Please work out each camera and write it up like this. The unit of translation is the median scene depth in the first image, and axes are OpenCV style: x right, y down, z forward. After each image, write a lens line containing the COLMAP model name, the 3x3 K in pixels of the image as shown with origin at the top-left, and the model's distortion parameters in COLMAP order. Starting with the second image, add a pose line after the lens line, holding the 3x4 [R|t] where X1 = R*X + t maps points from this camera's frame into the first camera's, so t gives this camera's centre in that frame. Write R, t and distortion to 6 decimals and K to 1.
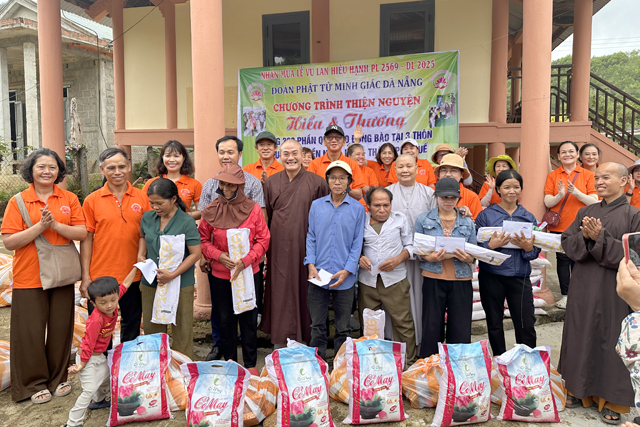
lens RADIAL K [[475.6, 0, 306.7], [0, 475.6, 201.1], [0, 0, 1]] dist [0.048230, -0.072789]
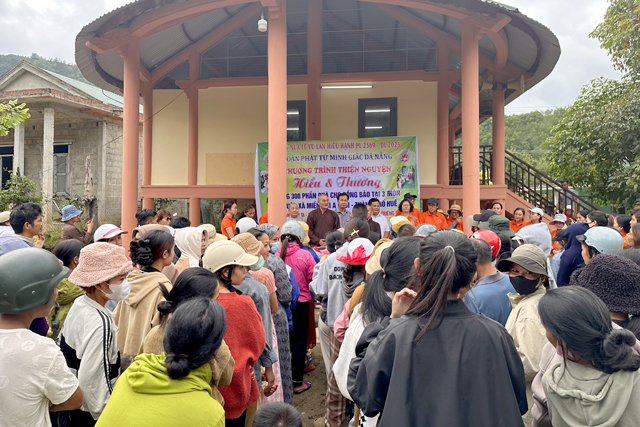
lens RADIAL K [[475.6, 0, 310.7], [0, 475.6, 187.3], [0, 0, 1]] dist [0.048230, -0.072789]
pose [[0.992166, 0.012448, 0.124303, -0.163374], [0.004211, 0.991125, -0.132870, 0.028109], [-0.124854, 0.132353, 0.983308, -0.330540]]
